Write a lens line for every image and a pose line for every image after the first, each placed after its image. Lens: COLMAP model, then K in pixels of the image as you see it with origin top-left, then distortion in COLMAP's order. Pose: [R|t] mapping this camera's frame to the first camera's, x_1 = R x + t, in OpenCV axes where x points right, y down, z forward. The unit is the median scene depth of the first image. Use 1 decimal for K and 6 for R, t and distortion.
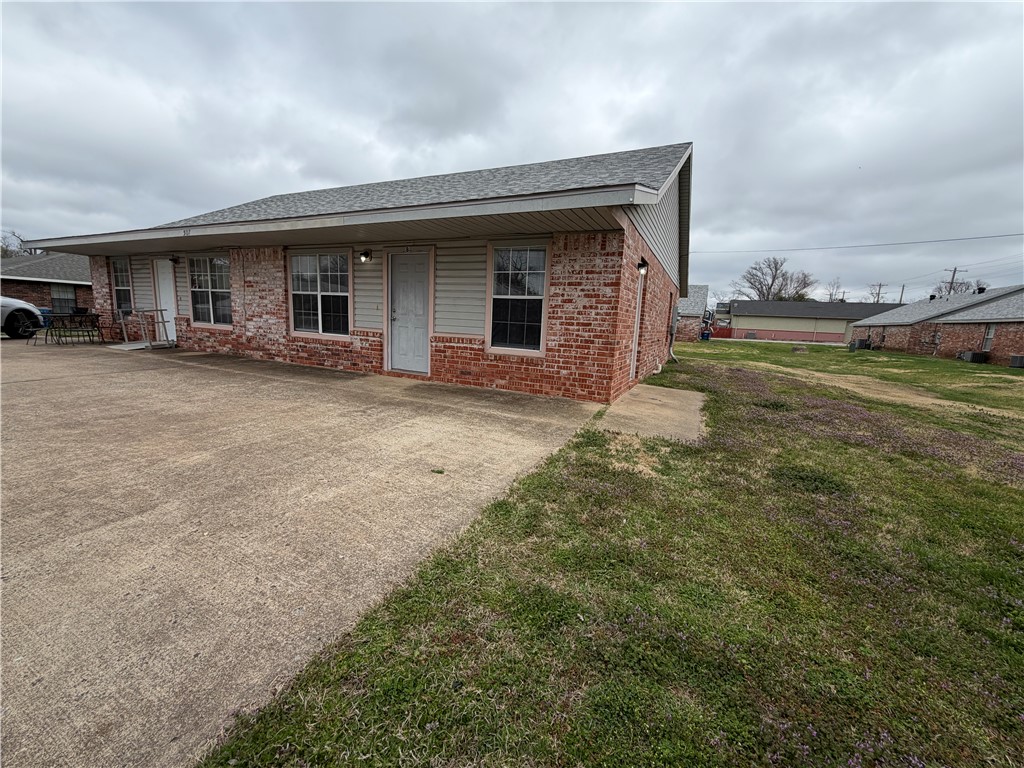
lens RADIAL K [[408.9, 0, 511.3], [0, 408.9, 383.3], [0, 0, 1]] dist [-0.000363, -0.000045]
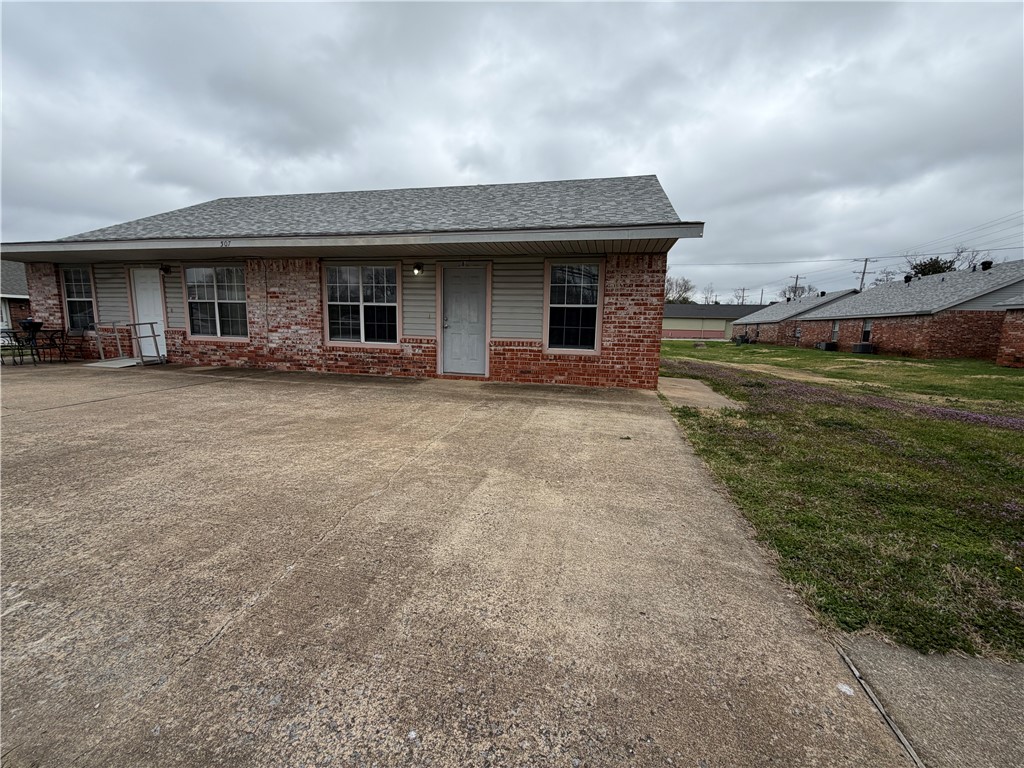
lens RADIAL K [[408.9, 0, 510.8], [0, 408.9, 384.8], [0, 0, 1]] dist [-0.000363, -0.000045]
pose [[0.974652, -0.053985, 0.217116, -0.370100], [0.055788, 0.998440, -0.002179, 0.009811], [-0.216660, 0.014236, 0.976143, -0.103721]]
